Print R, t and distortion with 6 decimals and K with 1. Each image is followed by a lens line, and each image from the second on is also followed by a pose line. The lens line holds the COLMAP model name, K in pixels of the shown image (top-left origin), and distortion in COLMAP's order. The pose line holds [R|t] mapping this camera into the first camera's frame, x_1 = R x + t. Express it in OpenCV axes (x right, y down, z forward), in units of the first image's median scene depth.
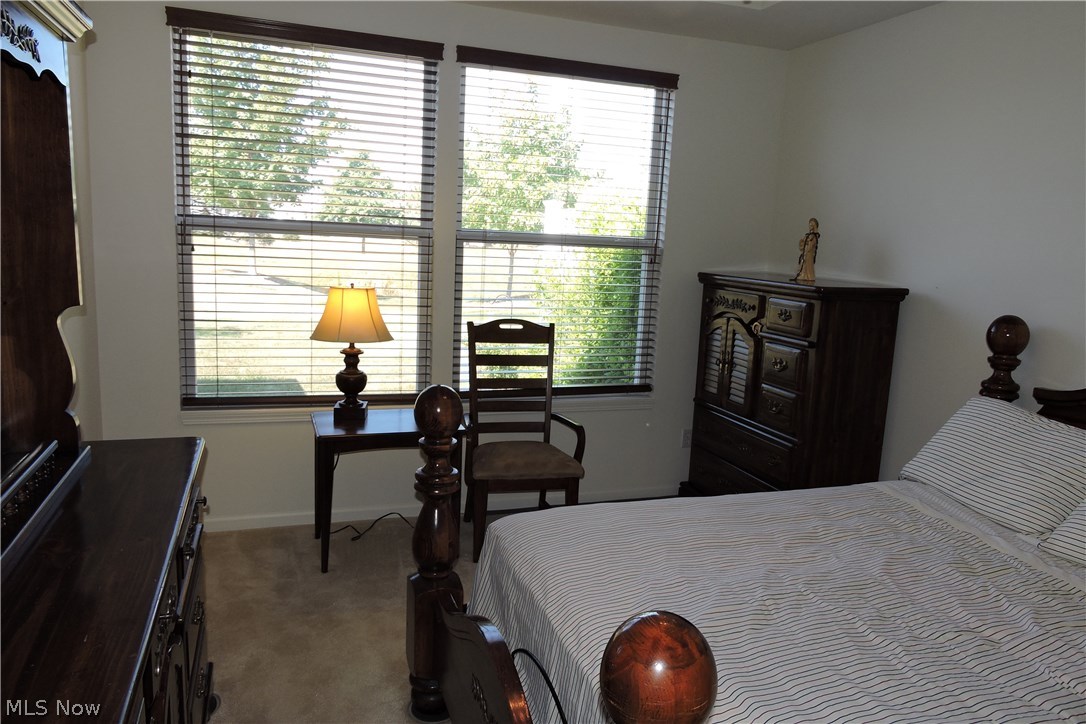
lens RADIAL K [[766.2, 0, 544.0], [0, 766.2, 365.5], [0, 0, 1]] dist [-0.009057, -0.006149]
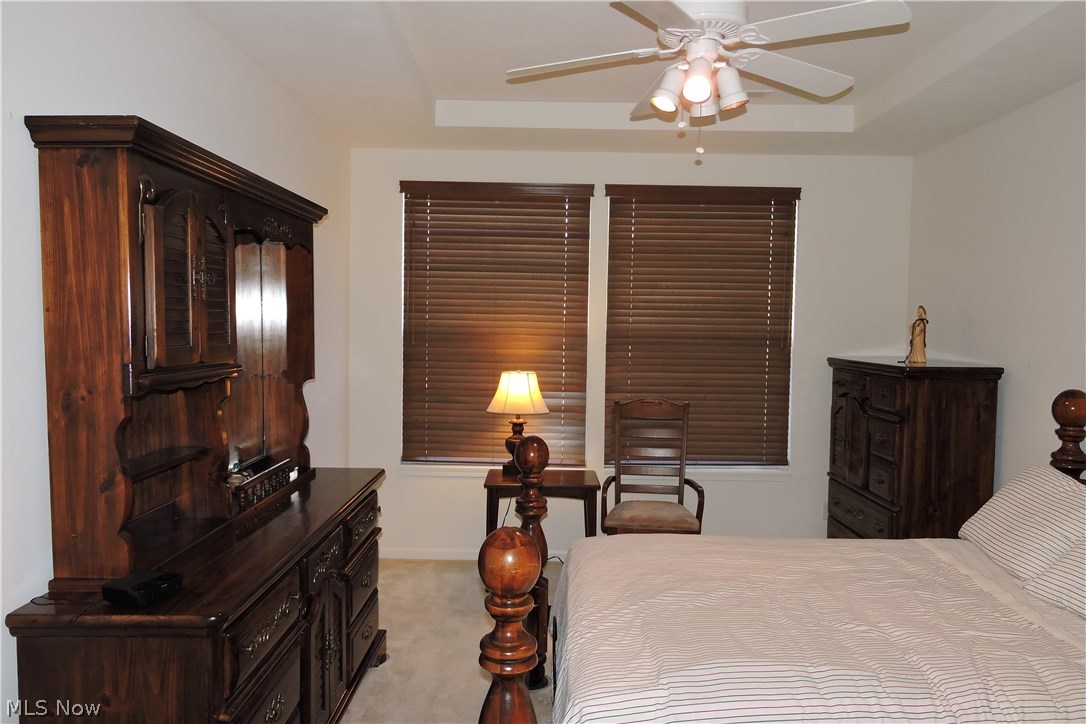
lens RADIAL K [[766.2, 0, 544.0], [0, 766.2, 365.5], [0, 0, 1]] dist [-0.009057, -0.006149]
pose [[0.940621, -0.012090, -0.339244, 0.231930], [-0.030279, 0.992394, -0.119321, 0.041511], [0.338106, 0.122508, 0.933100, -0.204631]]
